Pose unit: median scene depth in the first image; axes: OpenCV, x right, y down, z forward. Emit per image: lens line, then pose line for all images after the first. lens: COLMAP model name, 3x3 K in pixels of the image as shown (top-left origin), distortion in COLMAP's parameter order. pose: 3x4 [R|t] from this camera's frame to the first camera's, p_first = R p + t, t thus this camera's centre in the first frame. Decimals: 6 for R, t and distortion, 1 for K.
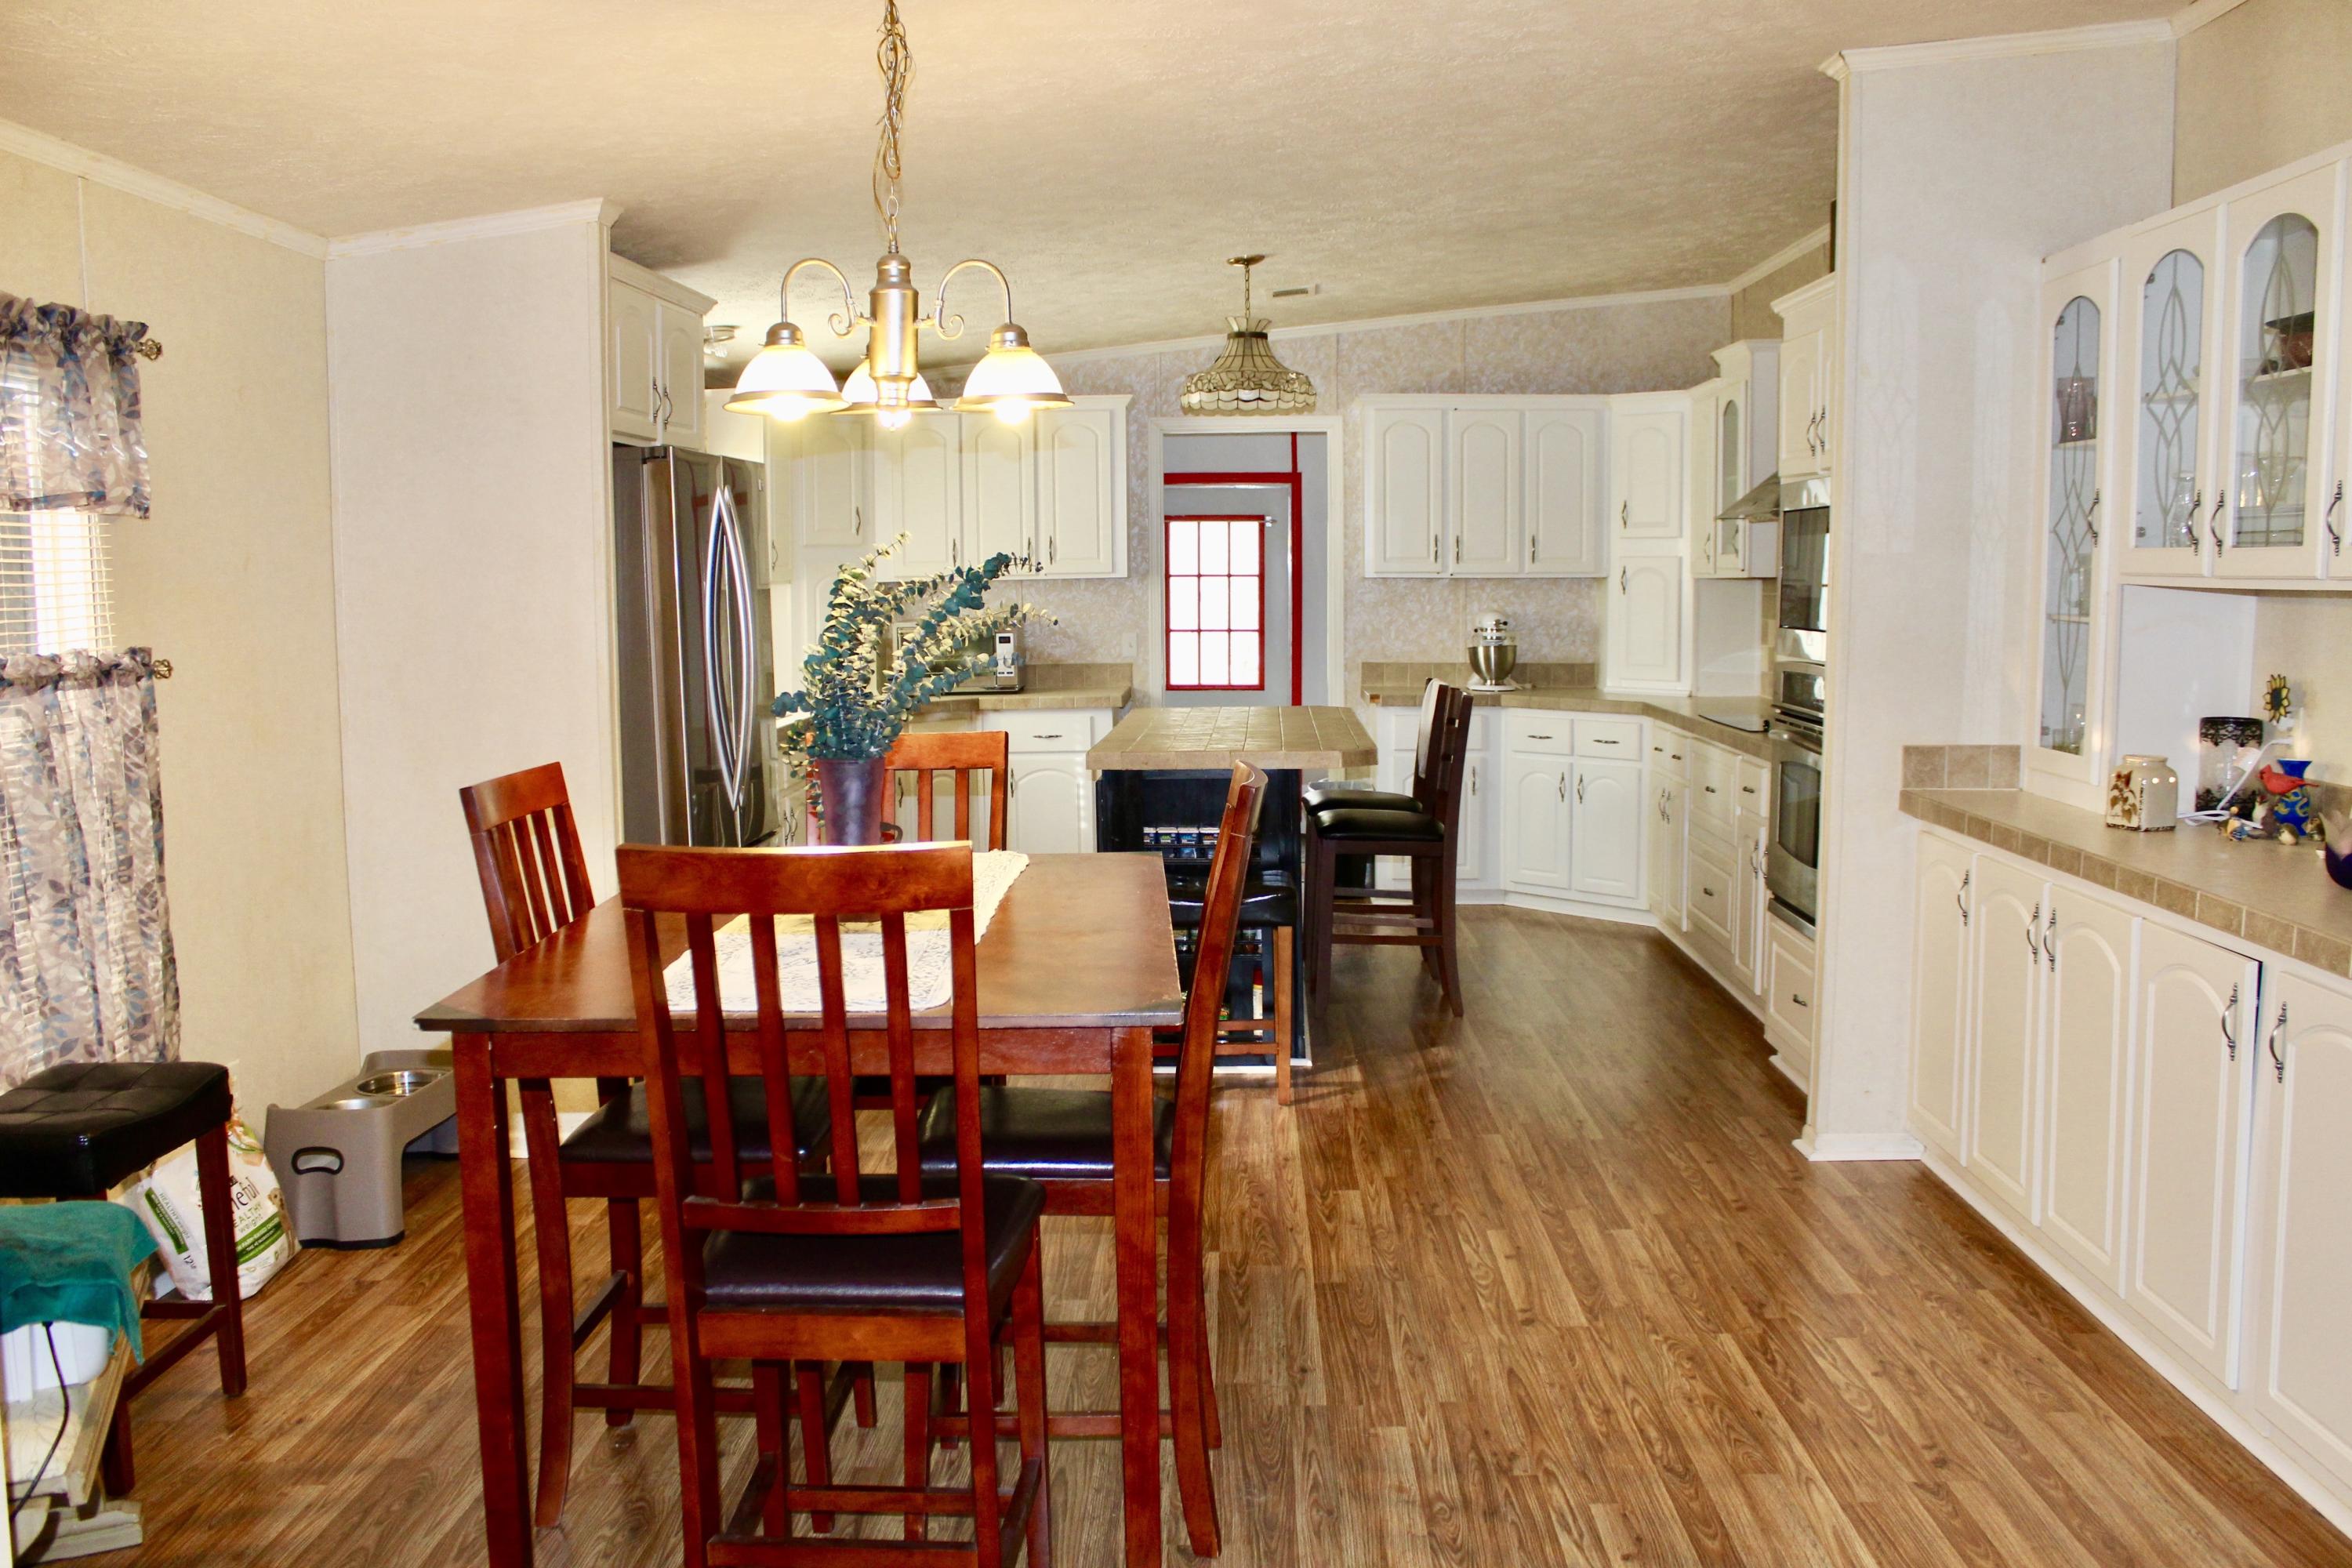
lens RADIAL K [[1944.5, 0, 1176.0], [0, 1944.5, 784.0], [0, 0, 1]] dist [-0.163472, 0.142912]
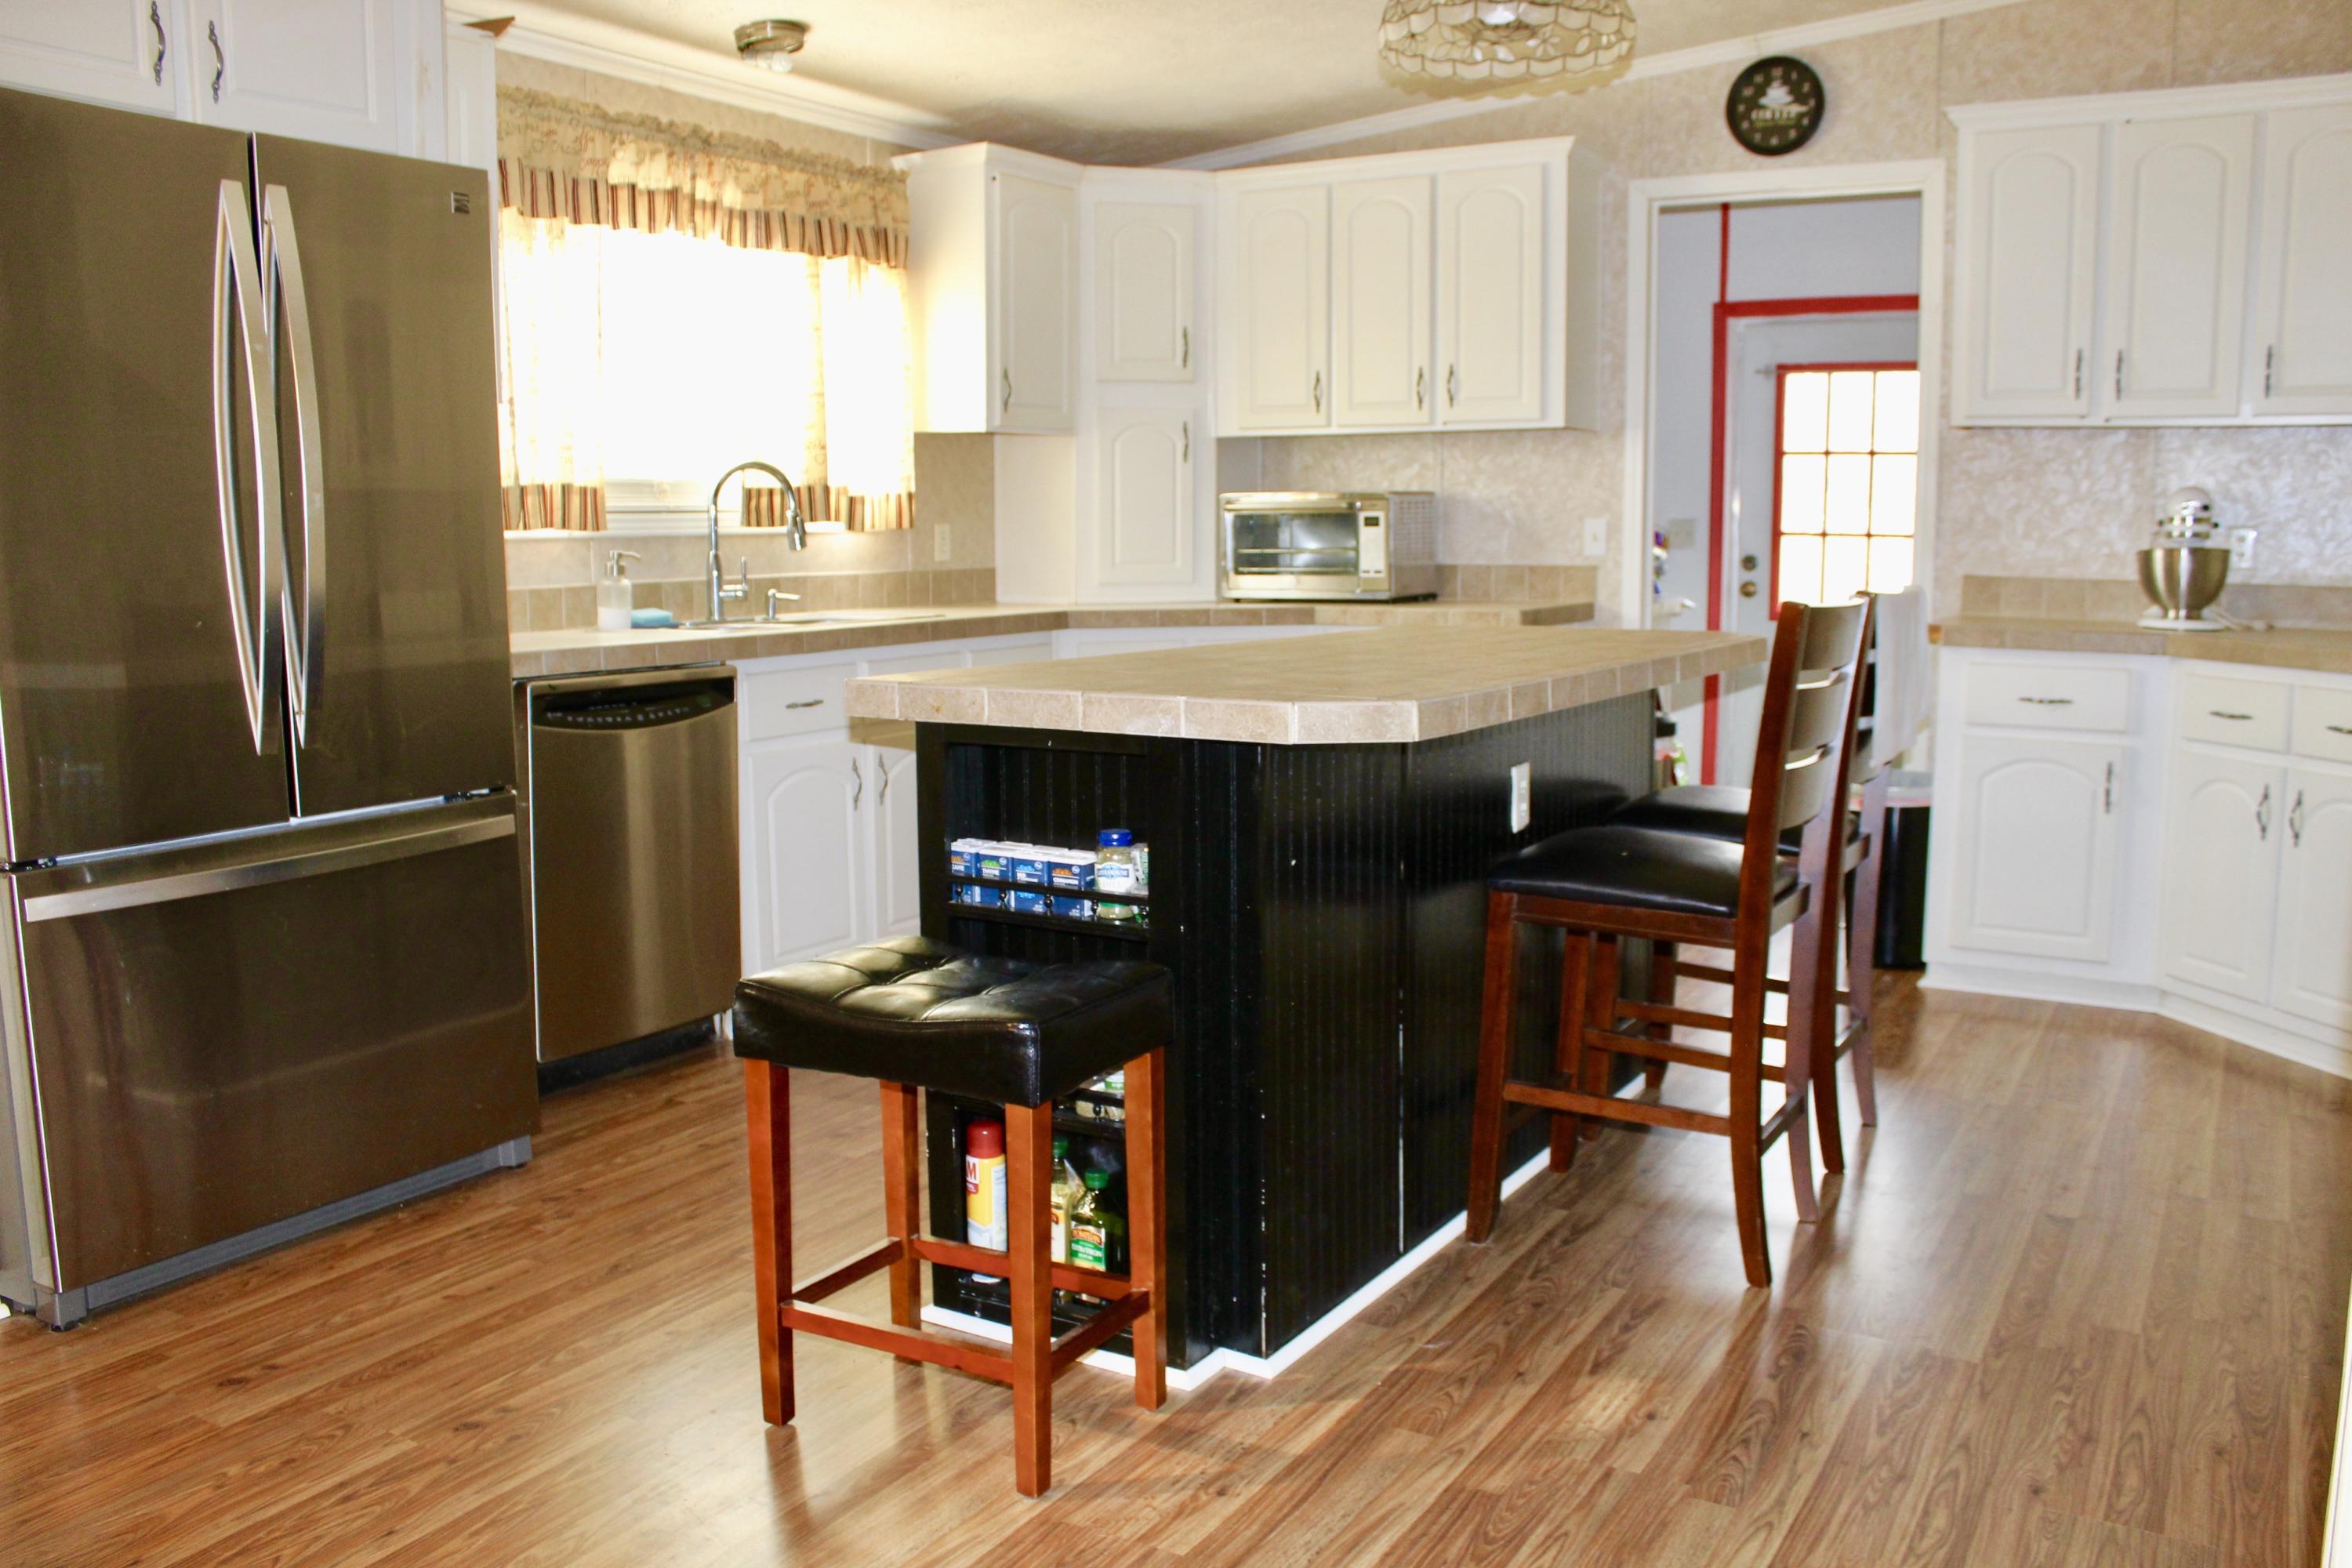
lens RADIAL K [[1944.5, 0, 1176.0], [0, 1944.5, 784.0], [0, 0, 1]] dist [-0.163472, 0.142912]
pose [[0.877419, 0.071262, -0.474403, 0.177231], [-0.057254, 0.997393, 0.043931, -0.011088], [0.476296, -0.011384, 0.879211, 0.400766]]
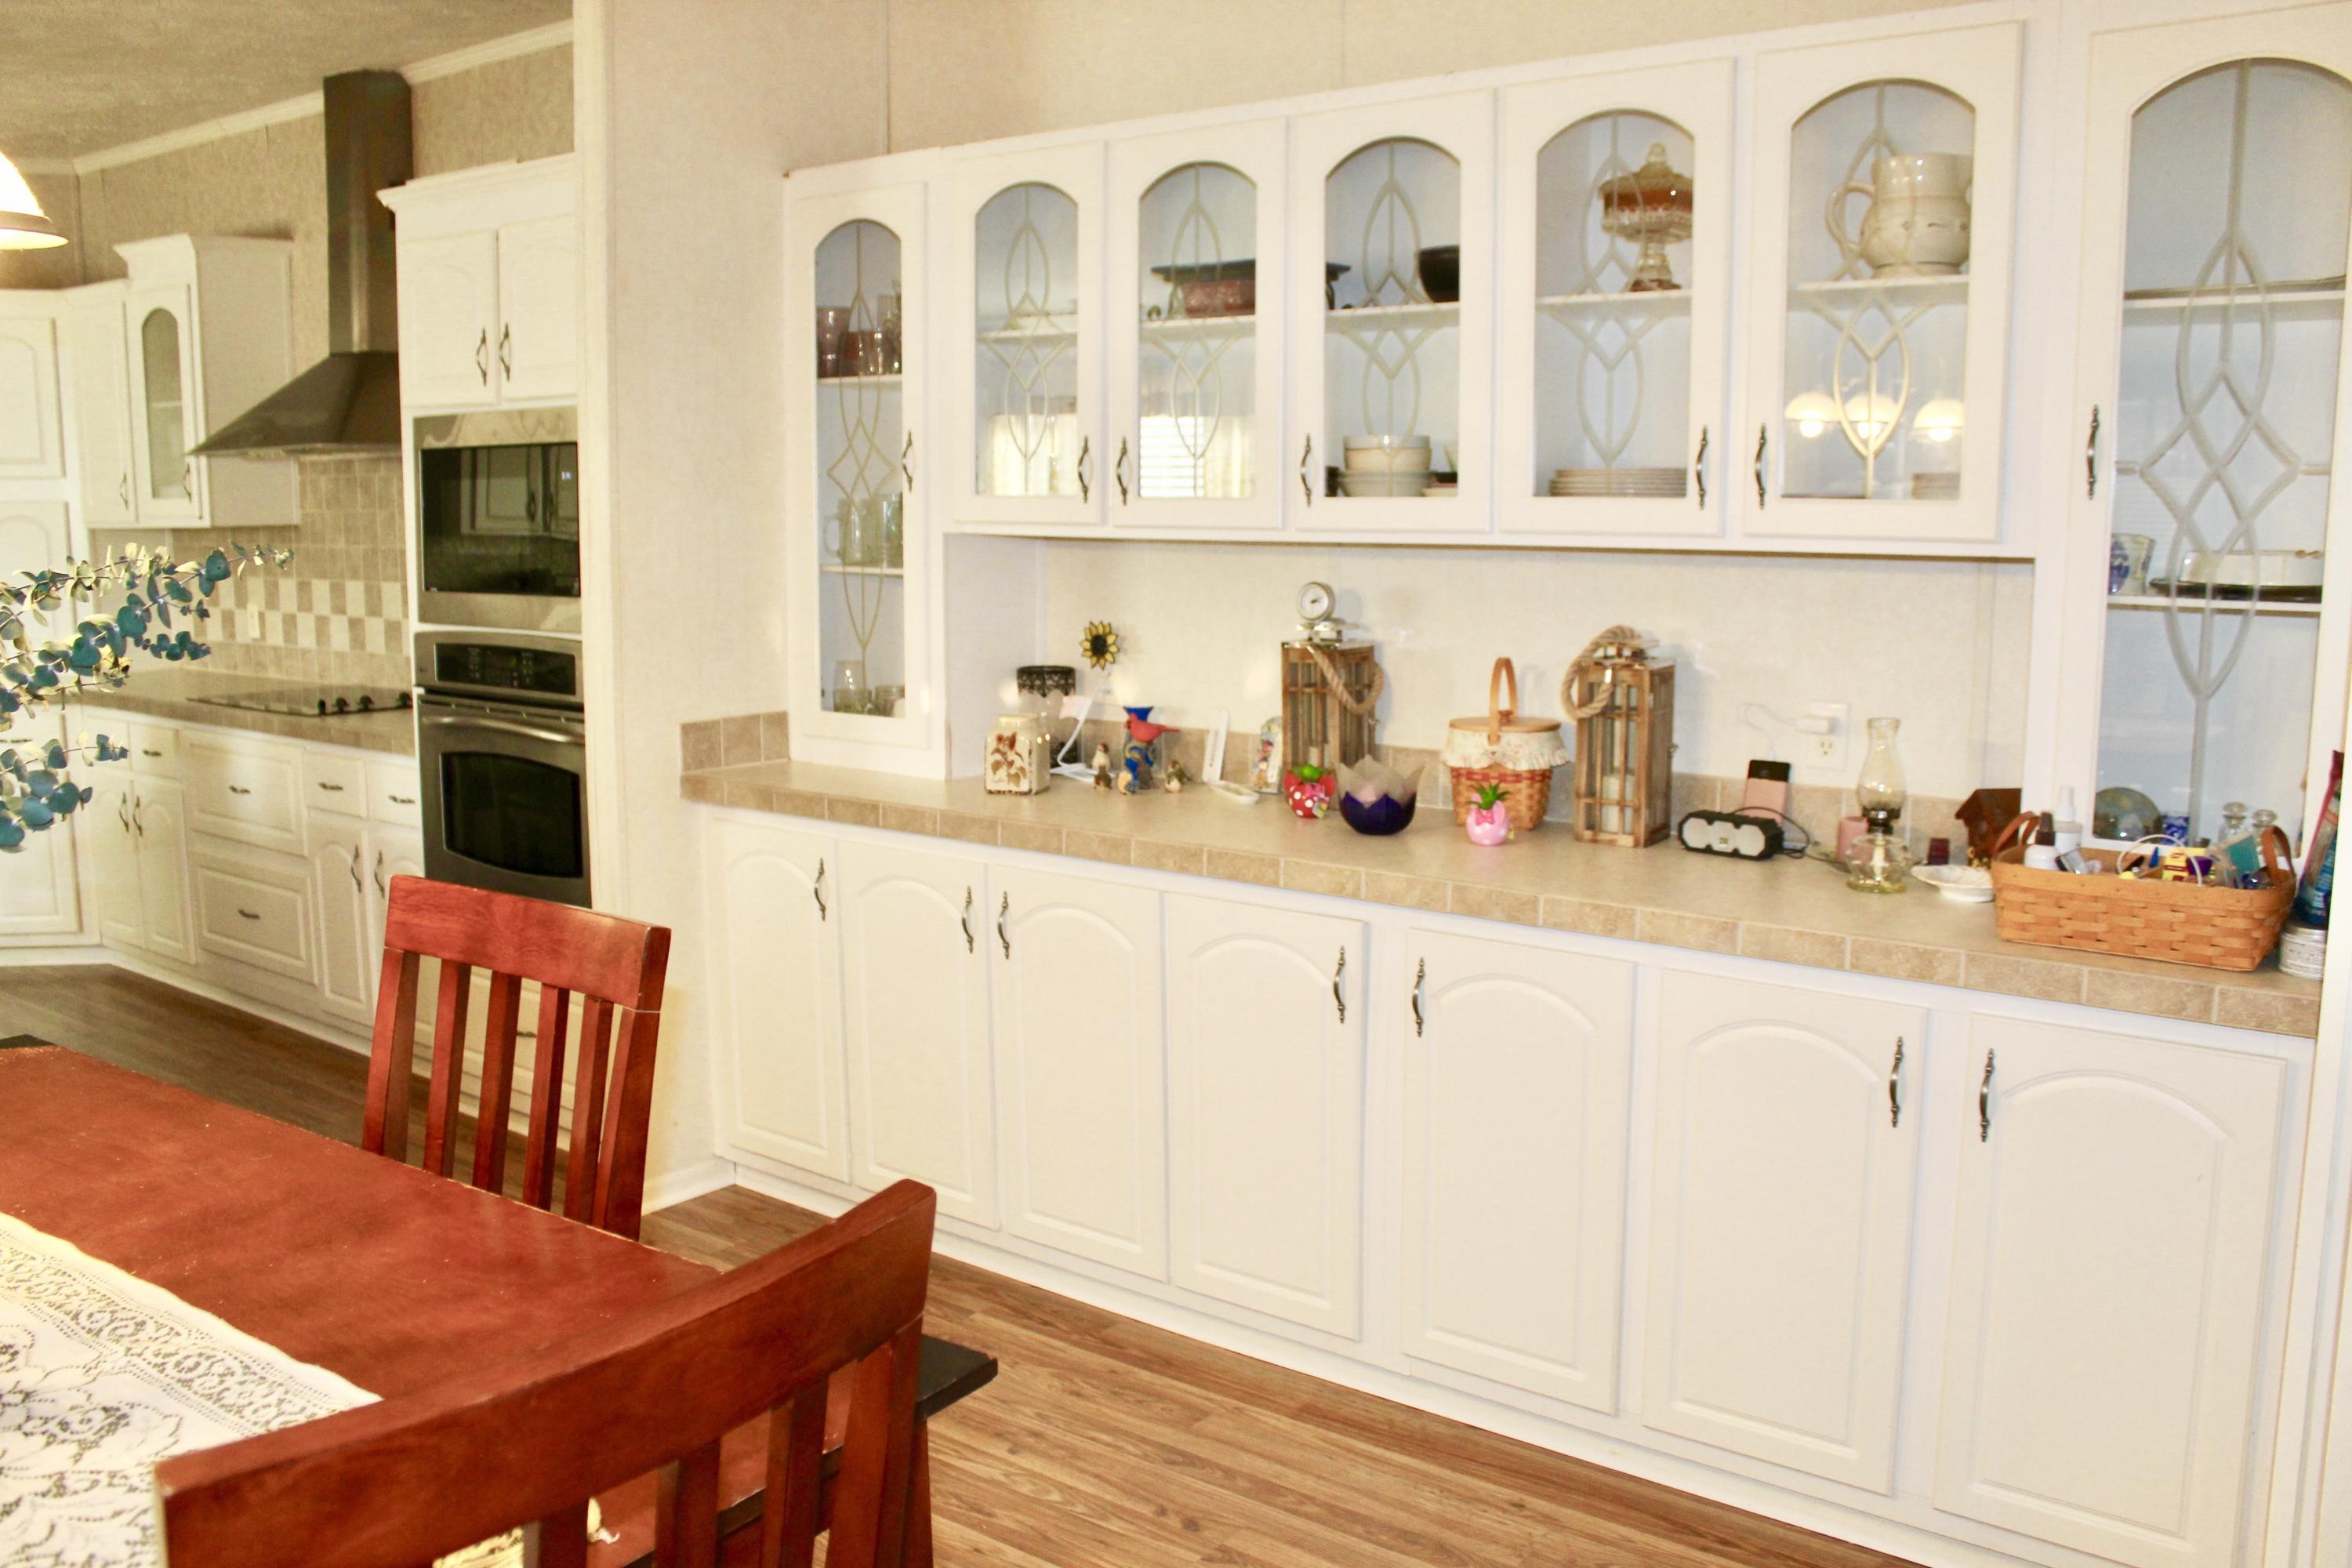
lens RADIAL K [[1944.5, 0, 1176.0], [0, 1944.5, 784.0], [0, 0, 1]] dist [-0.163472, 0.142912]
pose [[0.581011, -0.114628, 0.805783, -0.106278], [0.085444, 0.993152, 0.079673, -0.023742], [-0.809398, 0.022558, 0.586827, 0.167377]]
